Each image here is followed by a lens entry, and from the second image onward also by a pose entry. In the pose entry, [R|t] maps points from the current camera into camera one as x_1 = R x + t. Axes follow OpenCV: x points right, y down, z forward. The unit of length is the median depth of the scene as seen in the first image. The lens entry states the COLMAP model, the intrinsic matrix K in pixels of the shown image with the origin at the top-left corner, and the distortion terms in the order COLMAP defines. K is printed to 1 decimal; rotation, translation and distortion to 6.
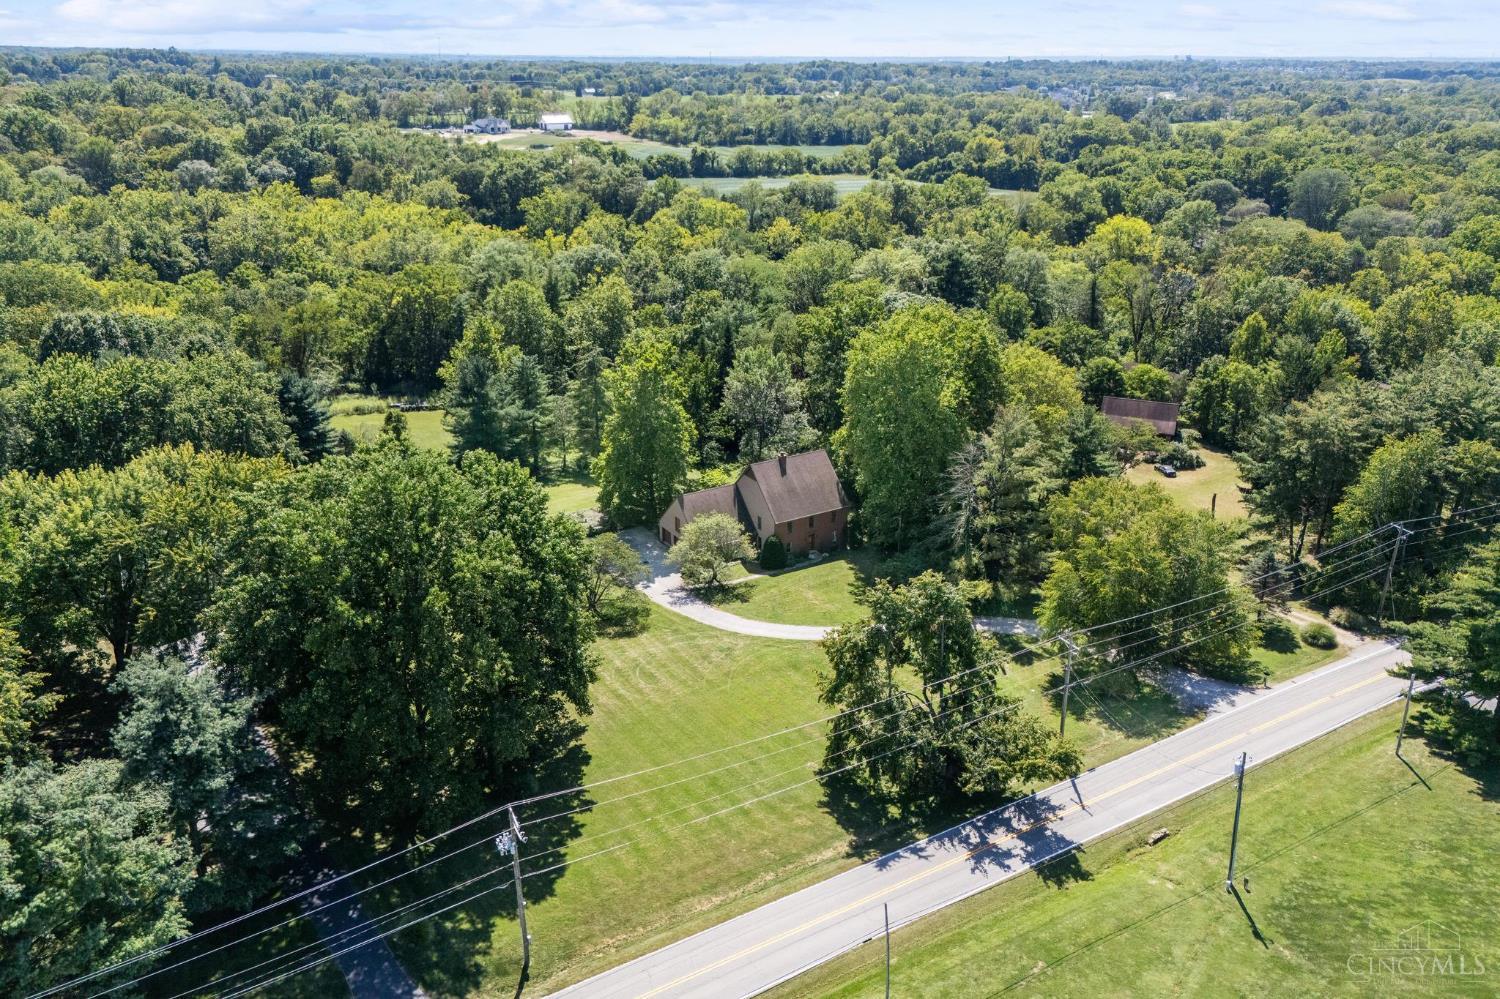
lens RADIAL K [[1122.9, 0, 760.8], [0, 1122.9, 498.0], [0, 0, 1]] dist [0.047837, -0.036450]
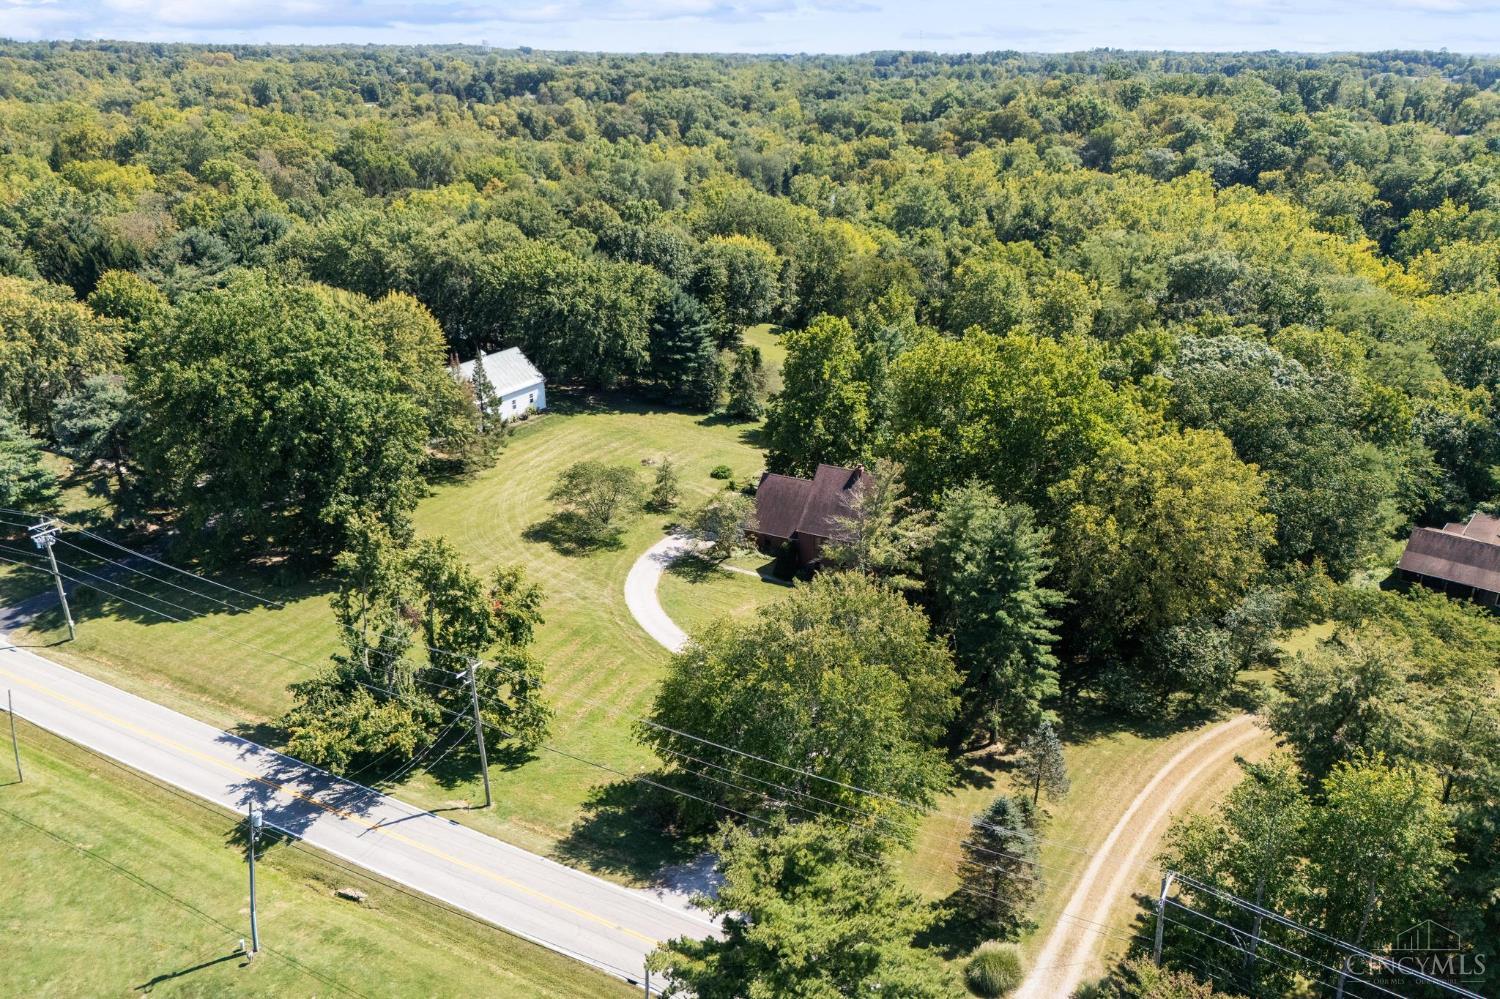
lens RADIAL K [[1122.9, 0, 739.7], [0, 1122.9, 494.2], [0, 0, 1]] dist [0.047837, -0.036450]
pose [[0.503891, 0.309236, -0.806515, 0.268085], [-0.315919, 0.935005, 0.161124, -0.051058], [0.803921, 0.173605, 0.568834, 0.173212]]
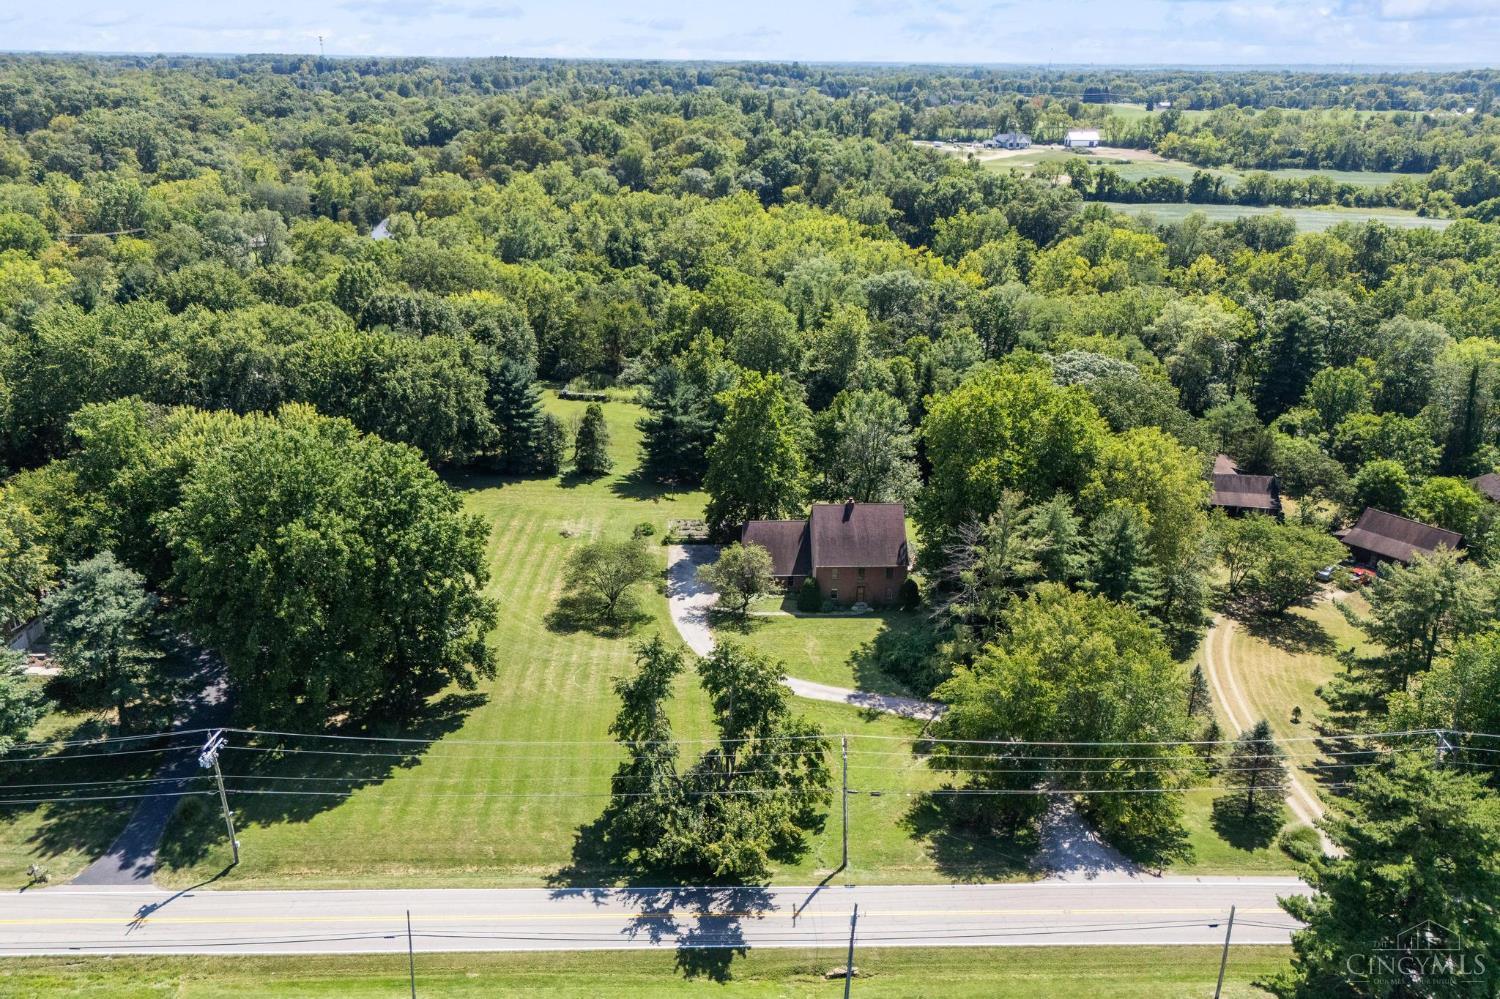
lens RADIAL K [[1122.9, 0, 750.9], [0, 1122.9, 500.5], [0, 0, 1]] dist [0.047837, -0.036450]
pose [[0.867350, 0.179897, -0.464048, 0.158991], [-0.182146, 0.982441, 0.040413, -0.024867], [0.463169, 0.049472, 0.884888, 0.033462]]
